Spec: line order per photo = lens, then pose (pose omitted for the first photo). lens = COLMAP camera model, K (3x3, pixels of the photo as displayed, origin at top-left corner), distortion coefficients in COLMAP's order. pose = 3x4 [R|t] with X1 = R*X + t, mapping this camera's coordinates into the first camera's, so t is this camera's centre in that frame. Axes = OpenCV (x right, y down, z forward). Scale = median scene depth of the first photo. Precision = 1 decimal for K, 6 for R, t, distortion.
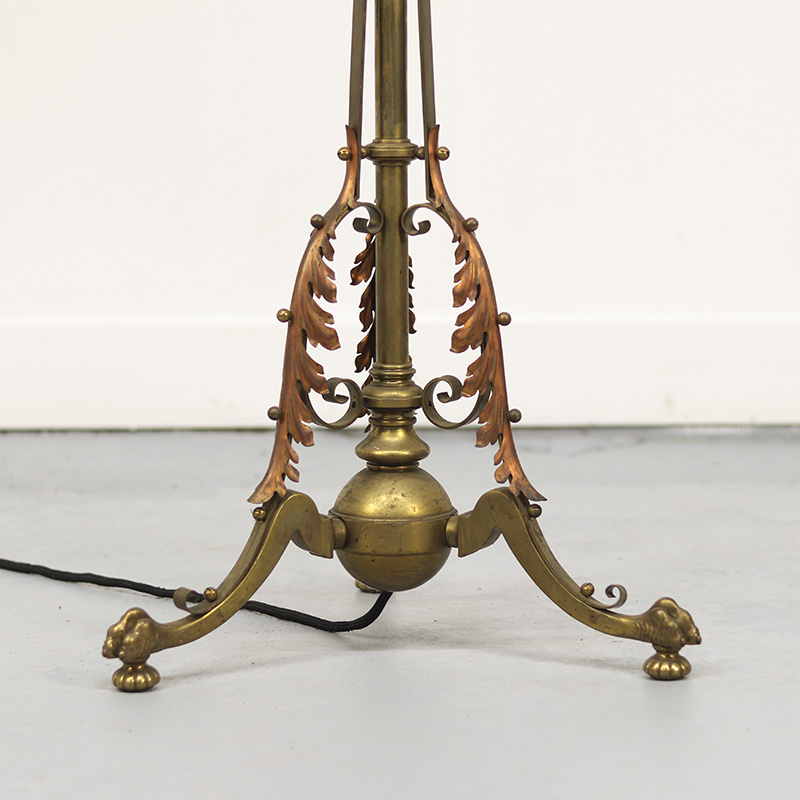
lens RADIAL K [[3023.8, 0, 400.0], [0, 3023.8, 400.0], [0, 0, 1]] dist [-0.155878, -1.161394]
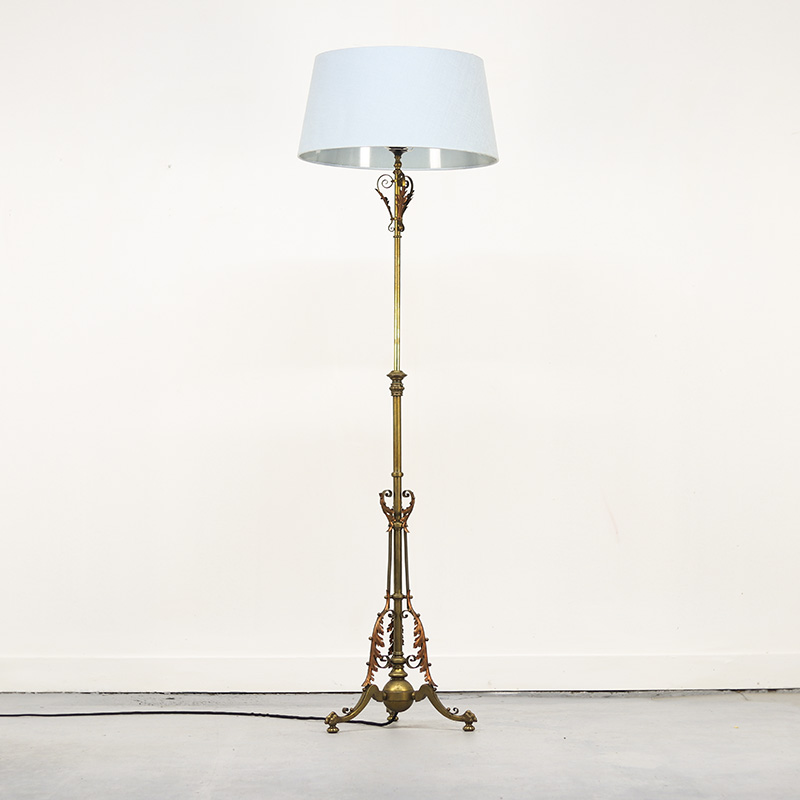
lens RADIAL K [[2982.5, 0, 400.0], [0, 2982.5, 400.0], [0, 0, 1]] dist [-0.188264, -1.303575]
pose [[0.999995, 0.000775, 0.002945, -0.011620], [-0.000301, 0.987457, -0.157889, 0.272973], [-0.003031, 0.157888, 0.987452, -2.821514]]
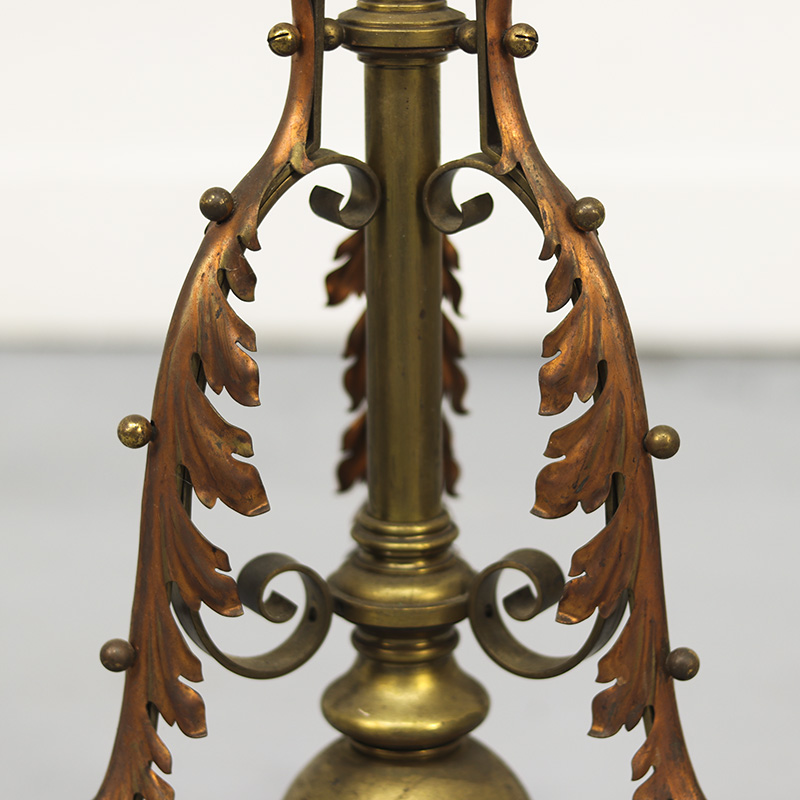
lens RADIAL K [[2982.5, 0, 400.0], [0, 2982.5, 400.0], [0, 0, 1]] dist [-0.188264, -1.303575]
pose [[0.996323, 0.018840, -0.083580, 0.032551], [-0.006140, 0.988716, 0.149673, -0.093850], [0.085457, -0.148610, 0.985197, 0.591482]]
